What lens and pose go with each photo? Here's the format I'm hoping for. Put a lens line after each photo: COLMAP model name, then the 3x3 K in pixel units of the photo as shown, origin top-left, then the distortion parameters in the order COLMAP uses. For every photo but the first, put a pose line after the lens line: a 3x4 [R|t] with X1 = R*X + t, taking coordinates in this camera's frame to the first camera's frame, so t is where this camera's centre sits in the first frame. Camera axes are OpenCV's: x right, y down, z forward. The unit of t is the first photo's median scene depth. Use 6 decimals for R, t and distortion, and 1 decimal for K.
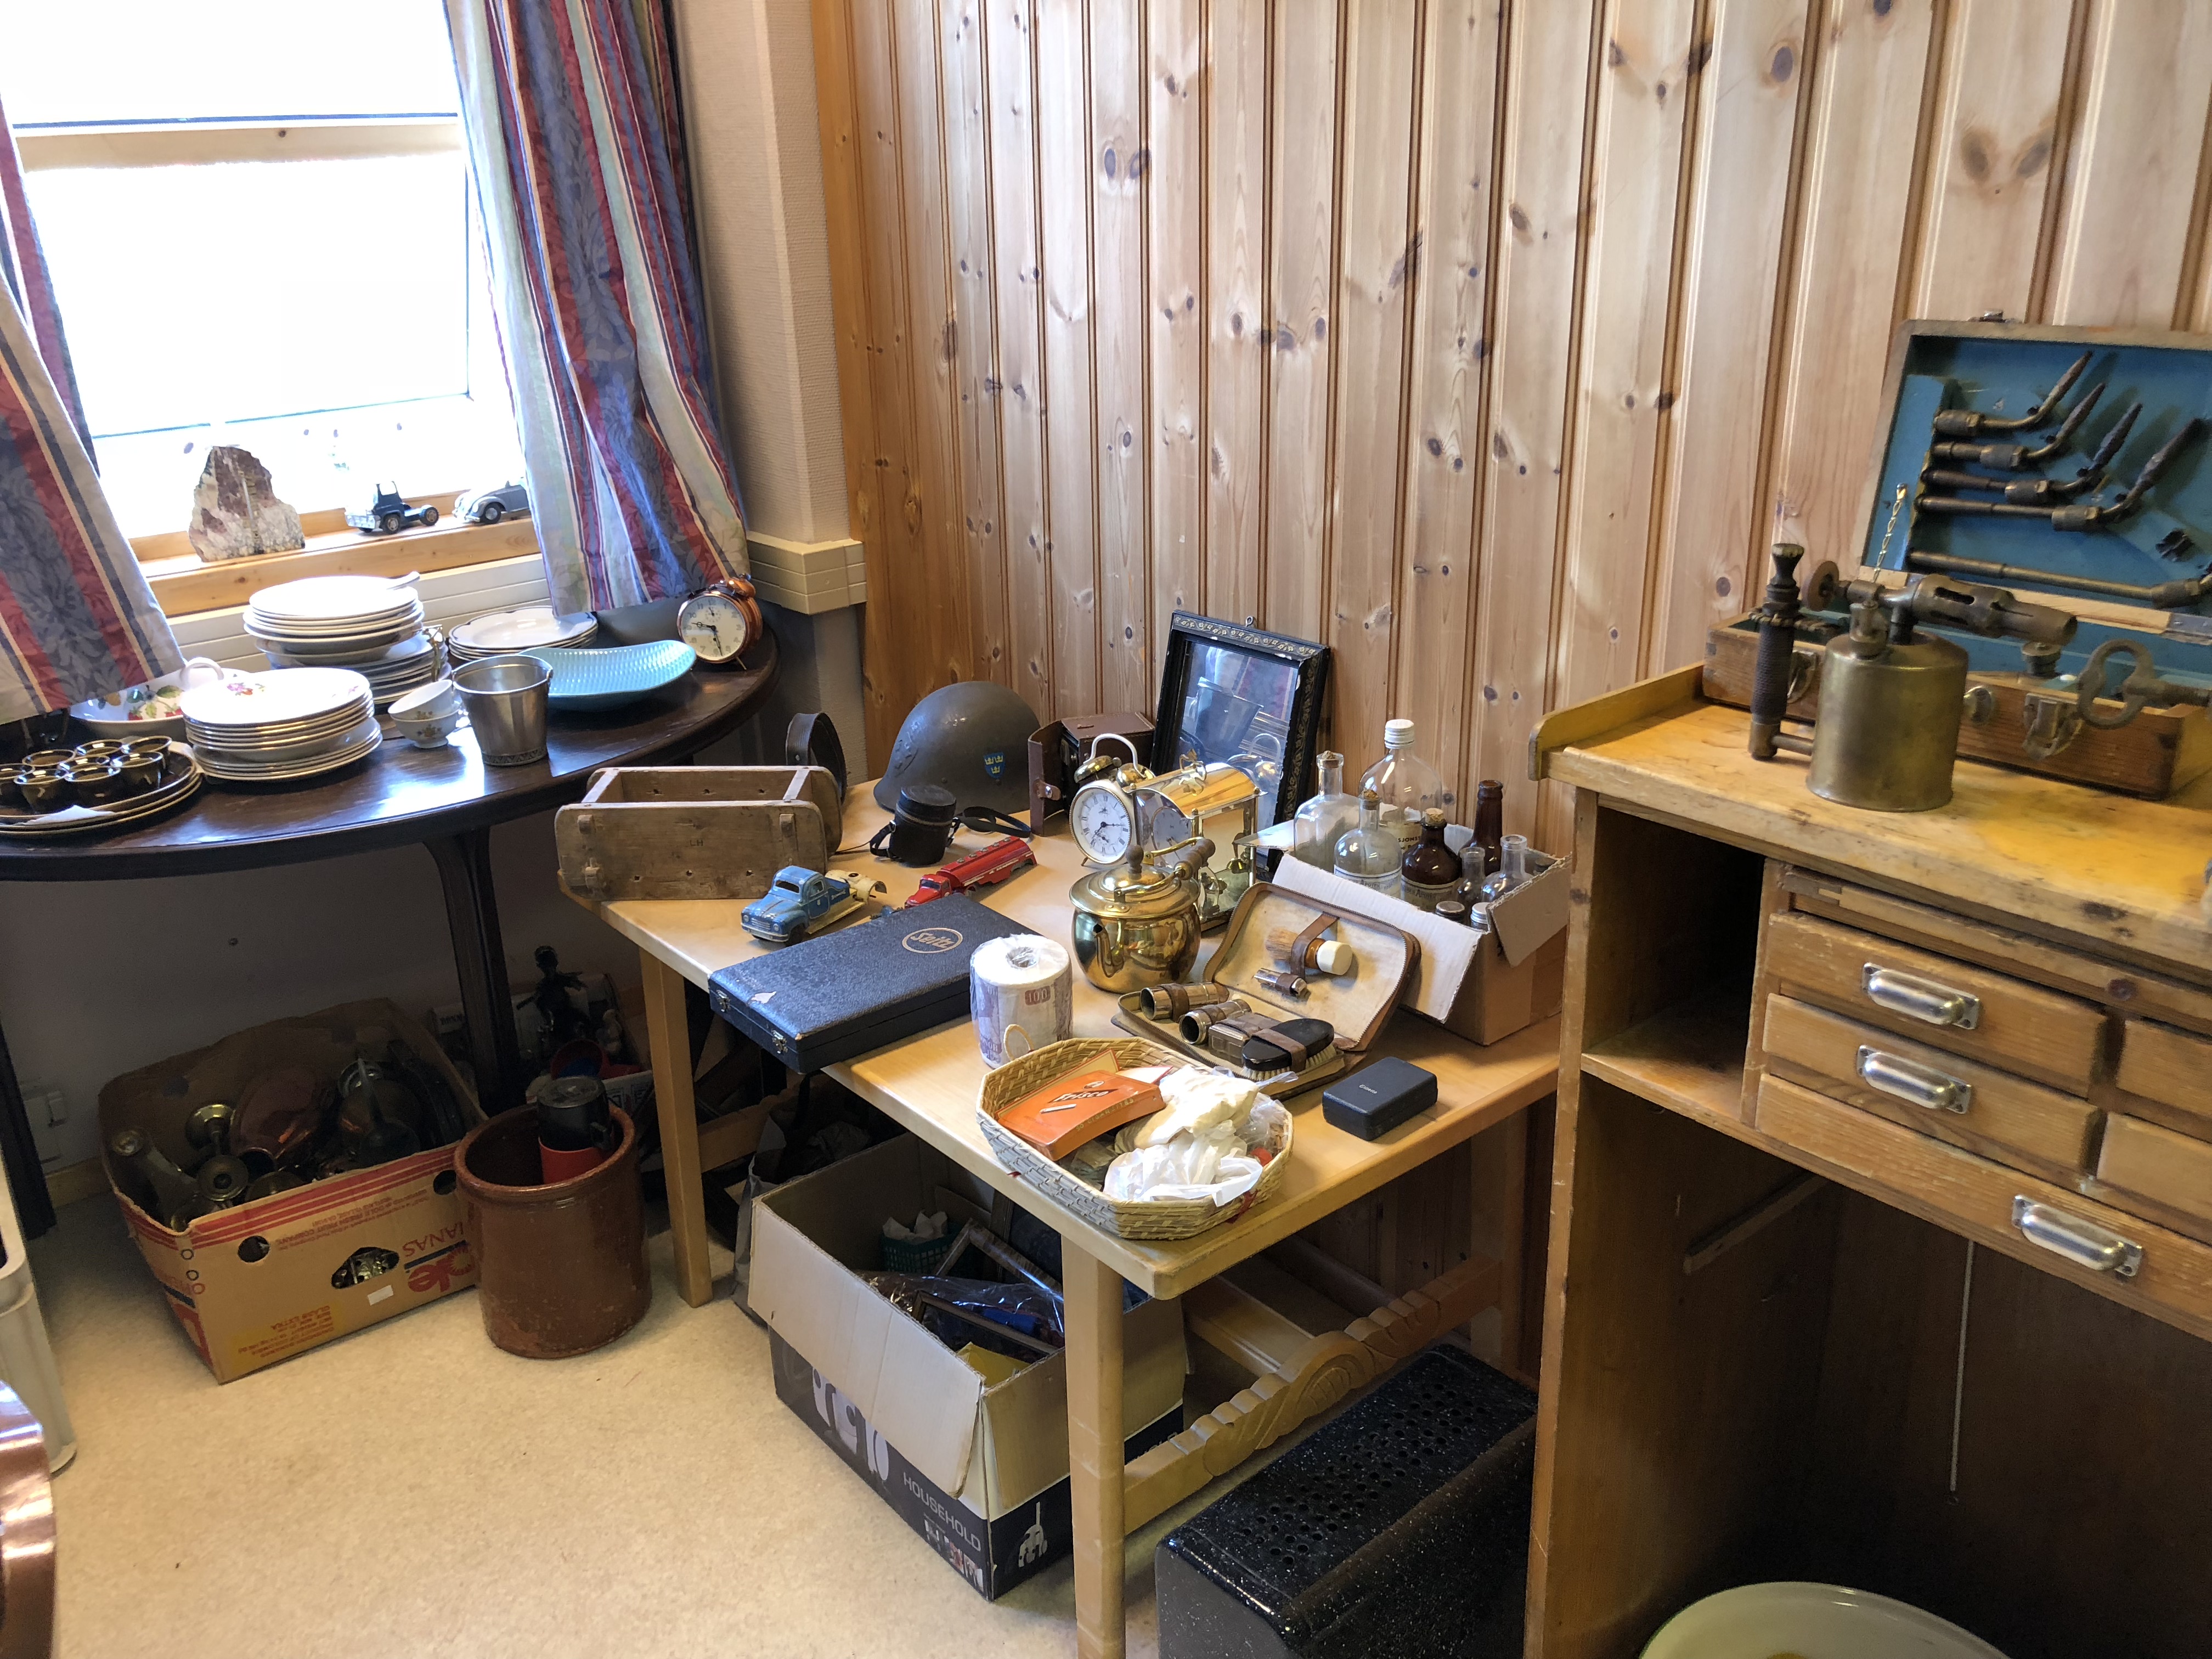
lens RADIAL K [[1841.3, 0, 1106.1], [0, 1841.3, 836.0], [0, 0, 1]] dist [0.020198, -0.004053]
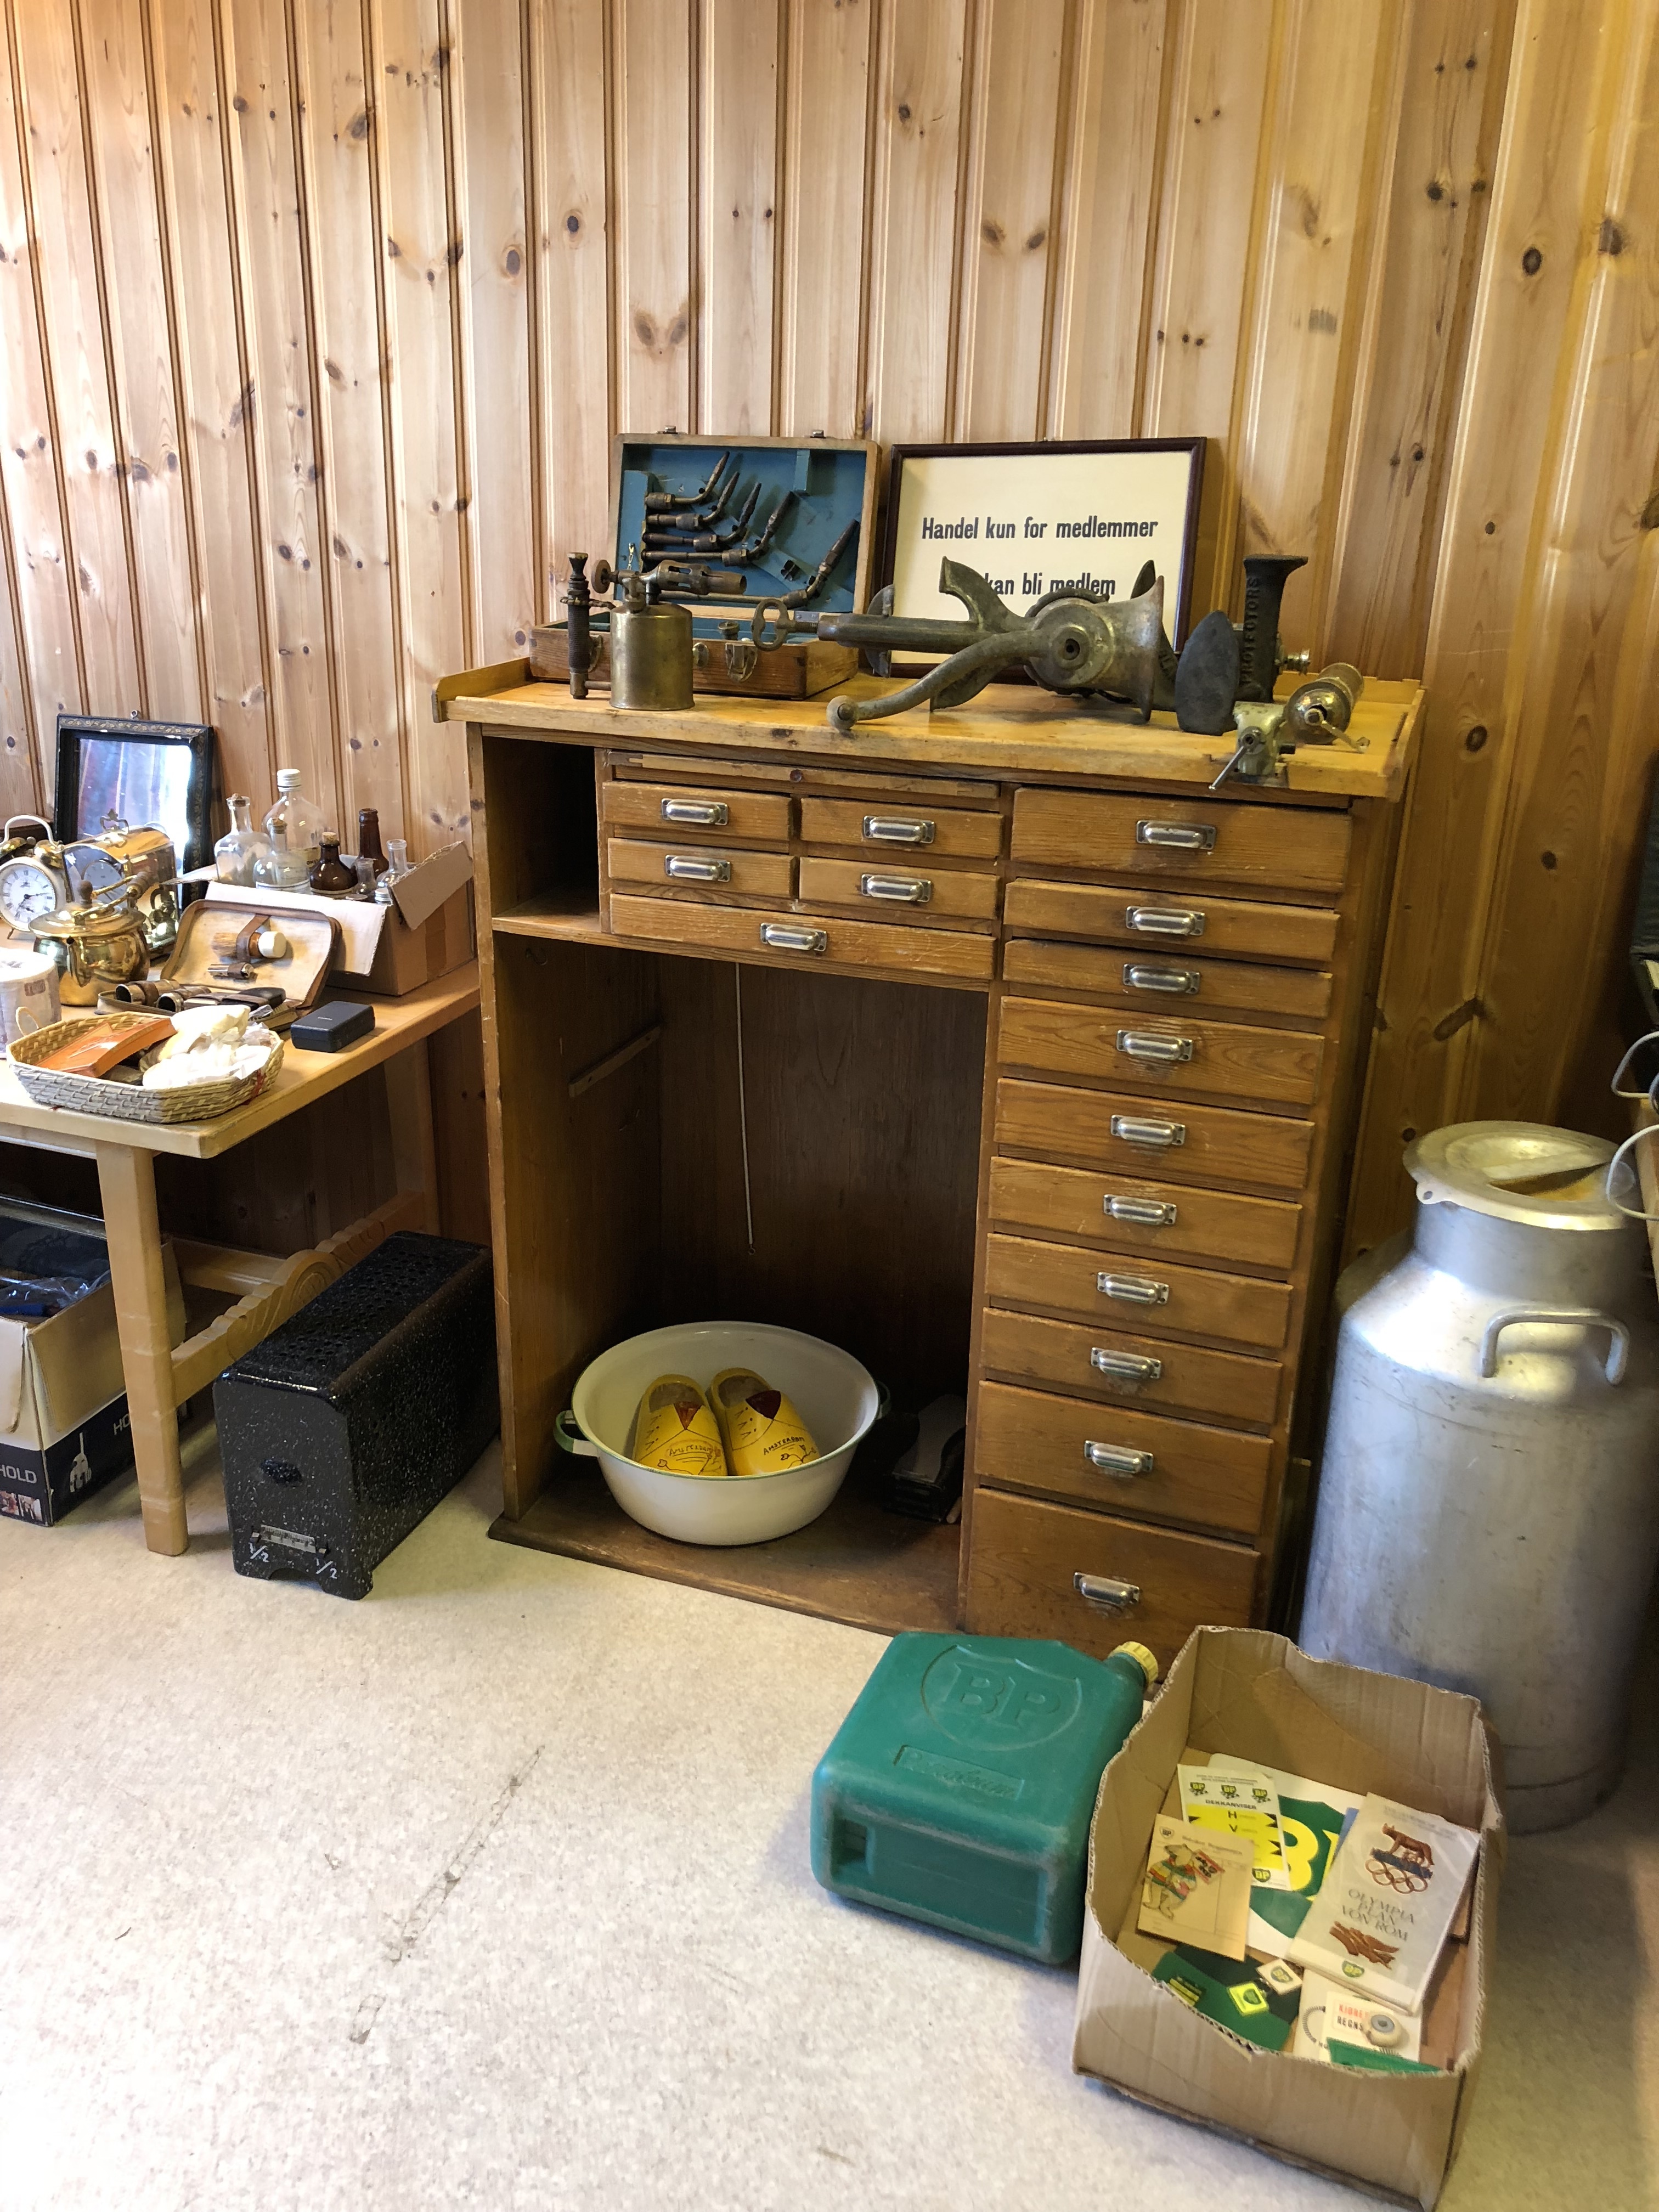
lens RADIAL K [[1841.3, 0, 831.9], [0, 1841.3, 1102.7], [0, 0, 1]] dist [0.020198, -0.004053]
pose [[0.861125, -0.136056, 0.489850, -0.199372], [0.139281, 0.989796, 0.030068, 0.206298], [-0.488942, 0.042334, 0.871288, -0.327952]]
